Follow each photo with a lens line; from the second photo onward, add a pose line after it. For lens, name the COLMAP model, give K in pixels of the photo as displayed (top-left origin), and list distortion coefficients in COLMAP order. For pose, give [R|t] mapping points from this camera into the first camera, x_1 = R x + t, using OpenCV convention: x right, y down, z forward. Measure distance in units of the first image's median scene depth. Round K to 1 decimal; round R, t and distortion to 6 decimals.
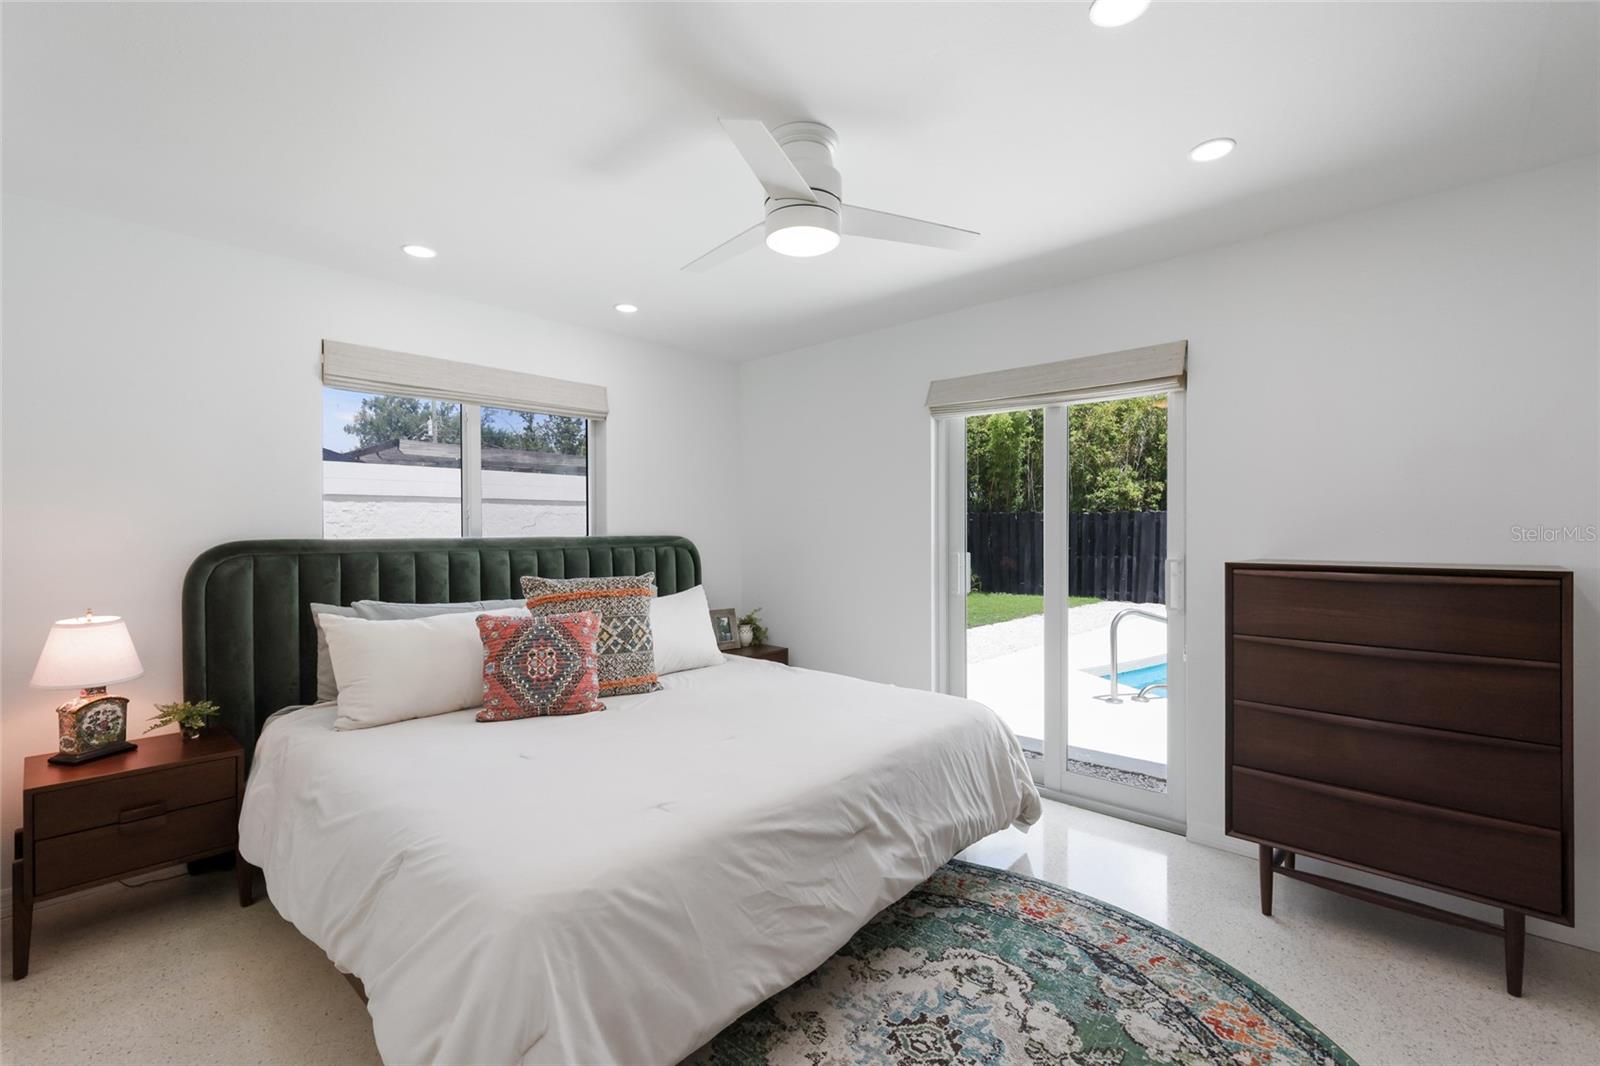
lens RADIAL K [[681.2, 0, 799.7], [0, 681.2, 530.9], [0, 0, 1]] dist [-0.000477, 0.000032]
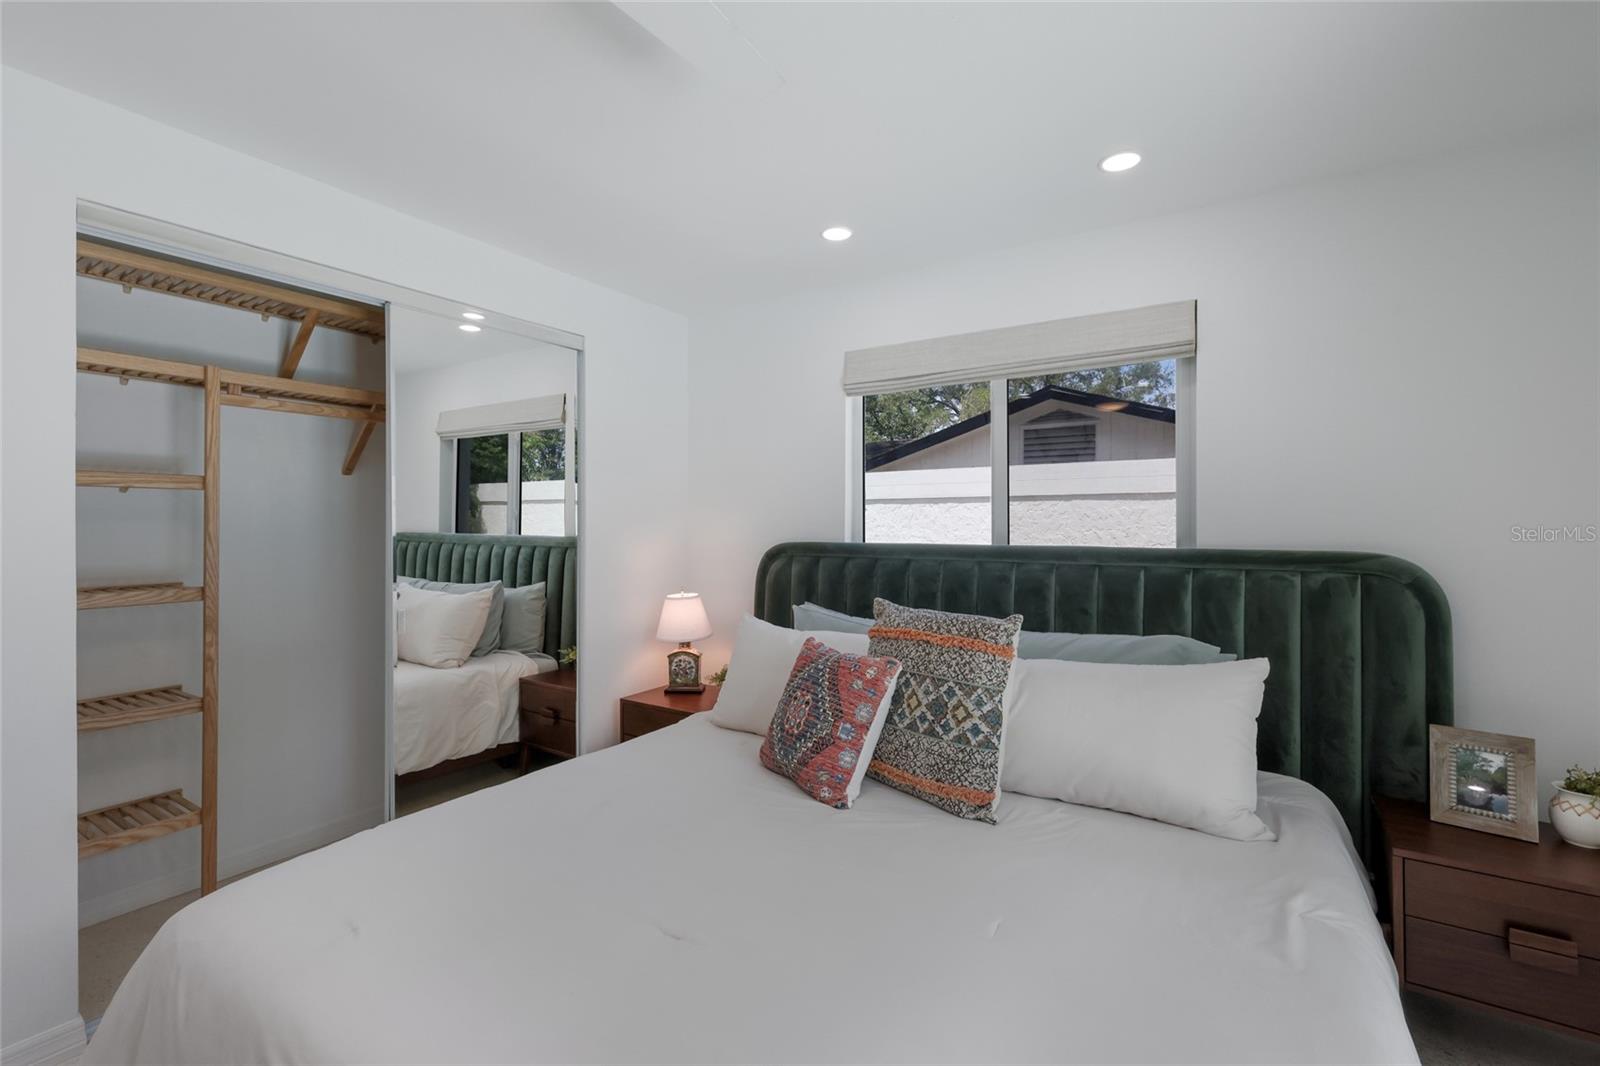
lens RADIAL K [[681.2, 0, 799.9], [0, 681.2, 526.4], [0, 0, 1]] dist [-0.000477, 0.000032]
pose [[0.181766, -0.001533, -0.983341, 0.330539], [-0.007286, 0.999969, -0.002906, -0.010391], [0.983315, 0.007693, 0.181749, 0.762640]]
